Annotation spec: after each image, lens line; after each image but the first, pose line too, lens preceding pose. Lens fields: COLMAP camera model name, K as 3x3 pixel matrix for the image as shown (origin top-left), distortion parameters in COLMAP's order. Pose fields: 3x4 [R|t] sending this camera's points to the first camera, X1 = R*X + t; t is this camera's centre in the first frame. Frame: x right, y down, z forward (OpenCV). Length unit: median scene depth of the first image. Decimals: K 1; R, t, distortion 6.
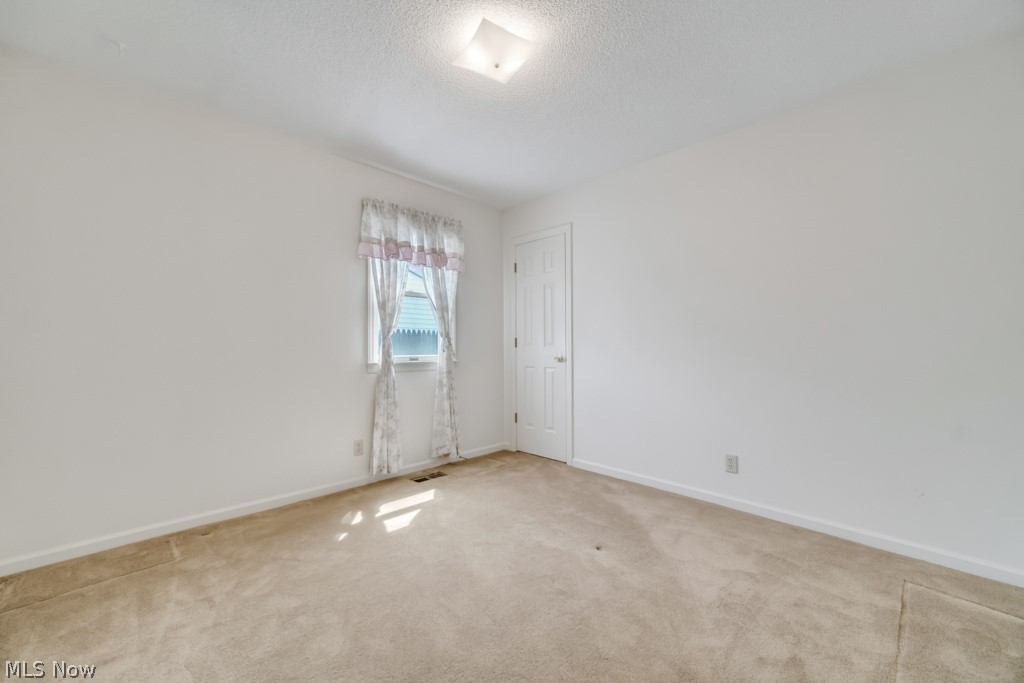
lens RADIAL K [[408.1, 0, 514.2], [0, 408.1, 343.9], [0, 0, 1]] dist [0.003429, 0.000272]
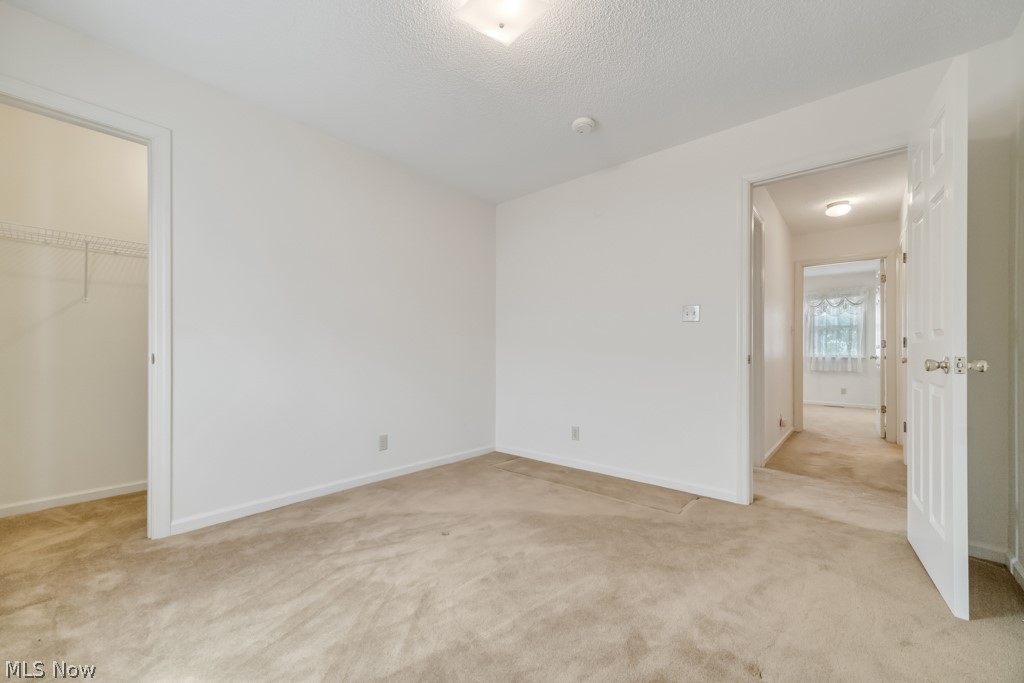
lens RADIAL K [[408.1, 0, 514.2], [0, 408.1, 343.9], [0, 0, 1]] dist [0.003429, 0.000272]
pose [[-0.096057, 0.011495, 0.995309, -0.798310], [-0.029077, 0.999474, -0.014349, 0.017900], [-0.994951, -0.030319, -0.095672, 0.864609]]
